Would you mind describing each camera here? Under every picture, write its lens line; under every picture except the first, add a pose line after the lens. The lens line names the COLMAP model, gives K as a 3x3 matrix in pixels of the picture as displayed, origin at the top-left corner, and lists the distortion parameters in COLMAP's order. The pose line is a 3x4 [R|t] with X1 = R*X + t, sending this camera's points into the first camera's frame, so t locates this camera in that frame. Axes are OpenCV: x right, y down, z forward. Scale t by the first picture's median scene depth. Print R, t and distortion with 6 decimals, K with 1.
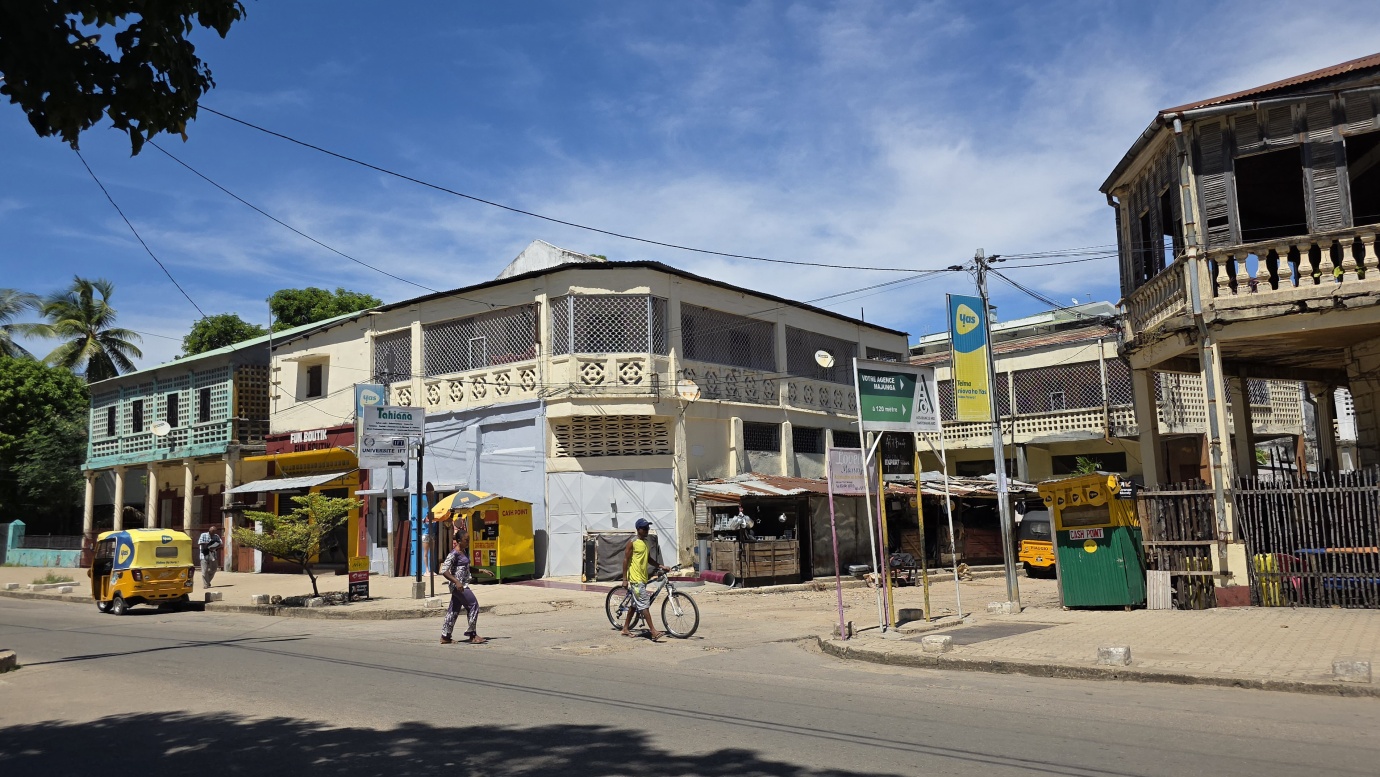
lens RADIAL K [[938.7, 0, 678.2], [0, 938.7, 400.5], [0, 0, 1]] dist [0.027683, -0.026928]
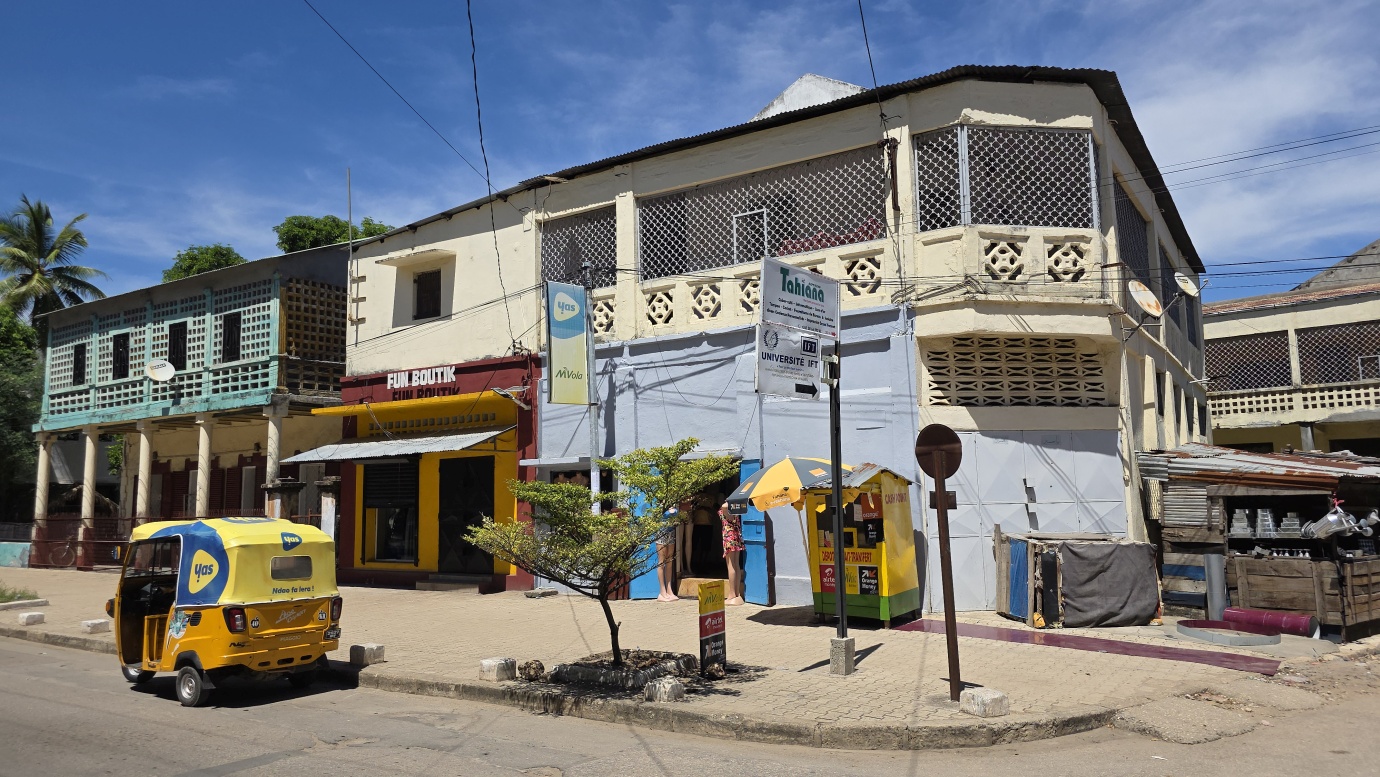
lens RADIAL K [[938.7, 0, 680.3], [0, 938.7, 390.9], [0, 0, 1]] dist [0.027683, -0.026928]
pose [[0.997648, 0.023842, 0.064266, -0.298029], [-0.023569, 0.999710, -0.005008, 0.053943], [-0.064367, 0.003481, 0.997920, 0.401094]]
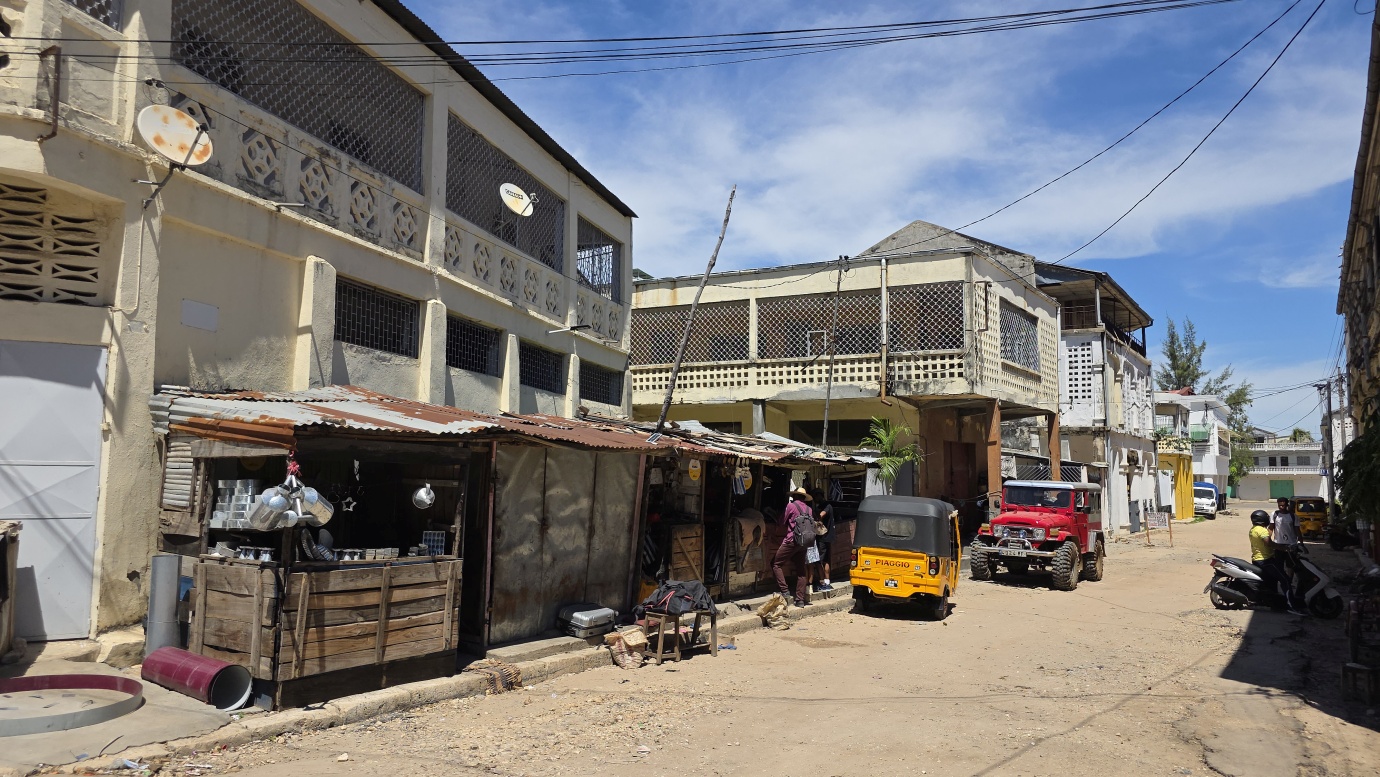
lens RADIAL K [[938.7, 0, 701.0], [0, 938.7, 386.2], [0, 0, 1]] dist [0.027683, -0.026928]
pose [[0.913214, 0.075281, 0.400465, 0.053929], [-0.078203, 0.996896, -0.009067, 0.068505], [-0.399905, -0.023038, 0.916267, 0.551173]]
